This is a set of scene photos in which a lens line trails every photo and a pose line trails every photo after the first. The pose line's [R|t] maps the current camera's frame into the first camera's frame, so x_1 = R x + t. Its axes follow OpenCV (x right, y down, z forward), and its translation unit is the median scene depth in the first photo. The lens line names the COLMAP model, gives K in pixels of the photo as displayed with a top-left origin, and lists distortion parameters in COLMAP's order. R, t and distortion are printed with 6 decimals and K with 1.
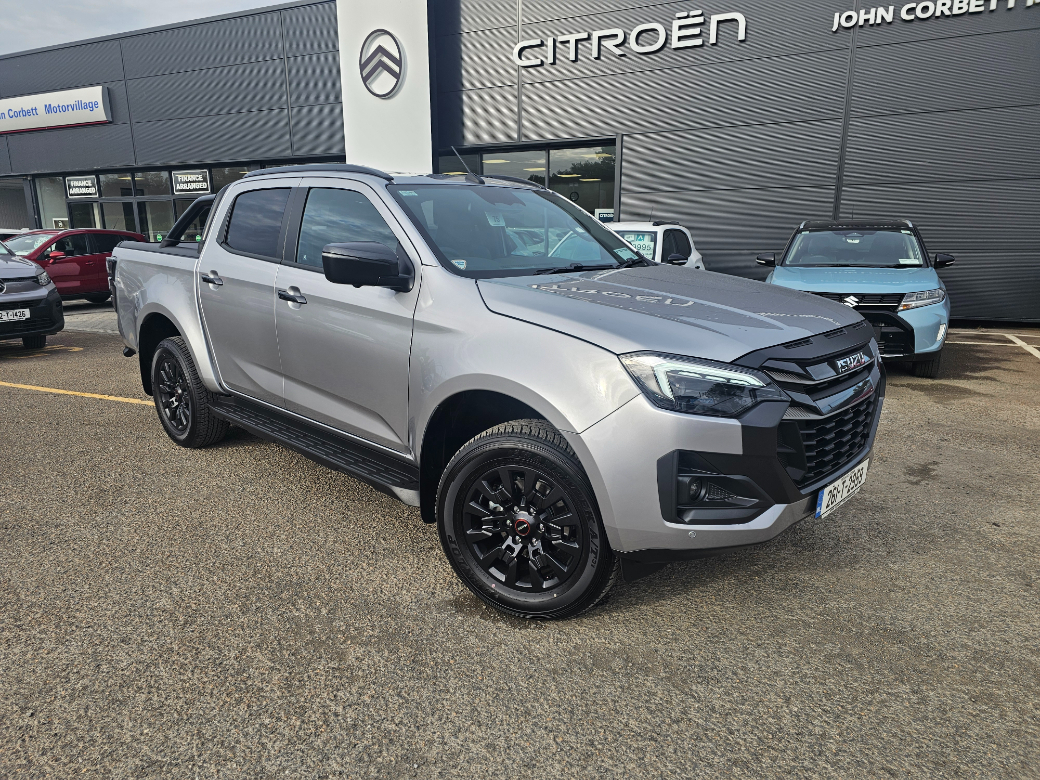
lens RADIAL K [[710.7, 0, 506.0], [0, 710.7, 390.9], [0, 0, 1]] dist [0.049326, -0.033421]
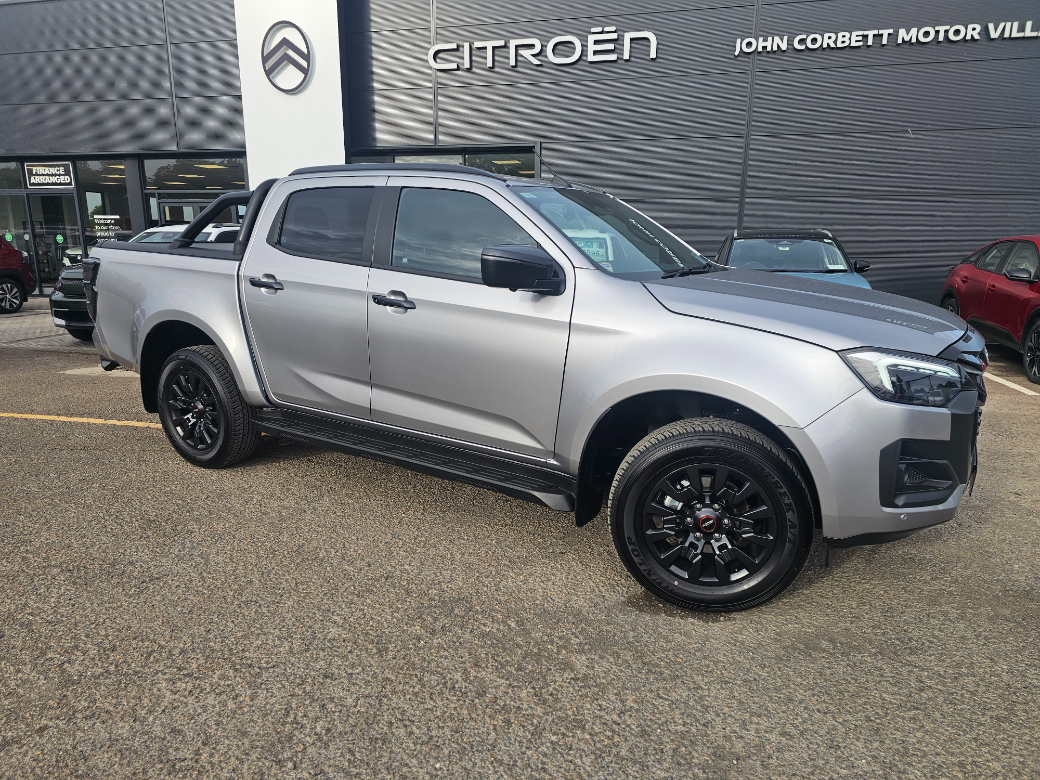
lens RADIAL K [[708.5, 0, 513.1], [0, 708.5, 395.0], [0, 0, 1]] dist [0.057662, -0.039610]
pose [[0.977225, -0.034873, 0.209321, -0.128001], [0.035239, 0.999377, 0.001981, -0.001377], [-0.209260, 0.005441, 0.977845, 0.015151]]
